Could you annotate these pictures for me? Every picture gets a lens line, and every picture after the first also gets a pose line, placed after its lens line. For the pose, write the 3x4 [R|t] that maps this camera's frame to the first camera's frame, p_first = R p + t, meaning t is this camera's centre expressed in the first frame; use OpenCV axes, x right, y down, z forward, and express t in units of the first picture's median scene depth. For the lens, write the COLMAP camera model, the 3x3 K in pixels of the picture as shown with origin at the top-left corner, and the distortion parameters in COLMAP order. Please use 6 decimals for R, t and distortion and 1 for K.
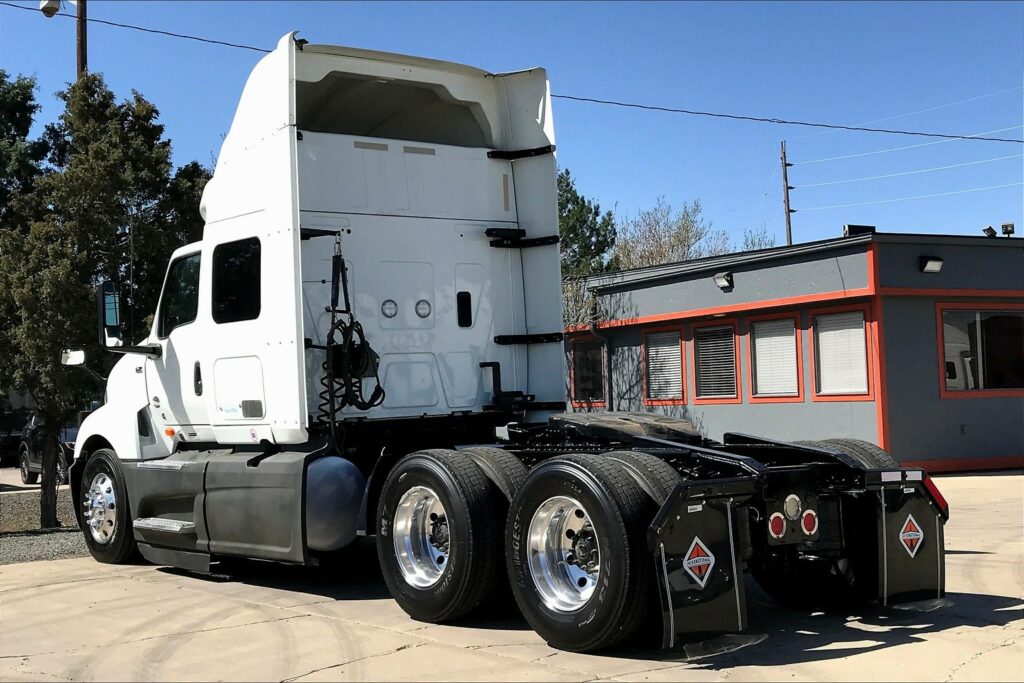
lens RADIAL K [[1390.1, 0, 512.0], [0, 1390.1, 341.5], [0, 0, 1]] dist [0.152521, -0.675775]
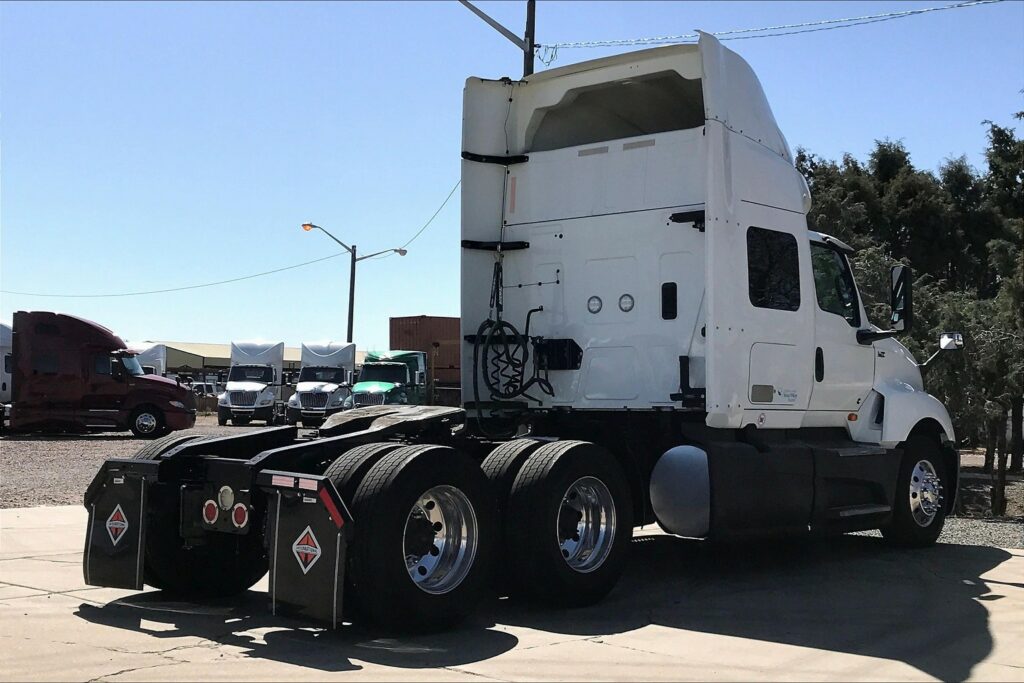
lens RADIAL K [[1390.1, 0, 512.0], [0, 1390.1, 341.5], [0, 0, 1]] dist [0.152521, -0.675775]
pose [[0.184446, -0.007514, -0.982814, 1.218415], [0.020394, 0.999785, -0.003816, 0.009015], [0.982631, -0.019340, 0.184559, 0.975367]]
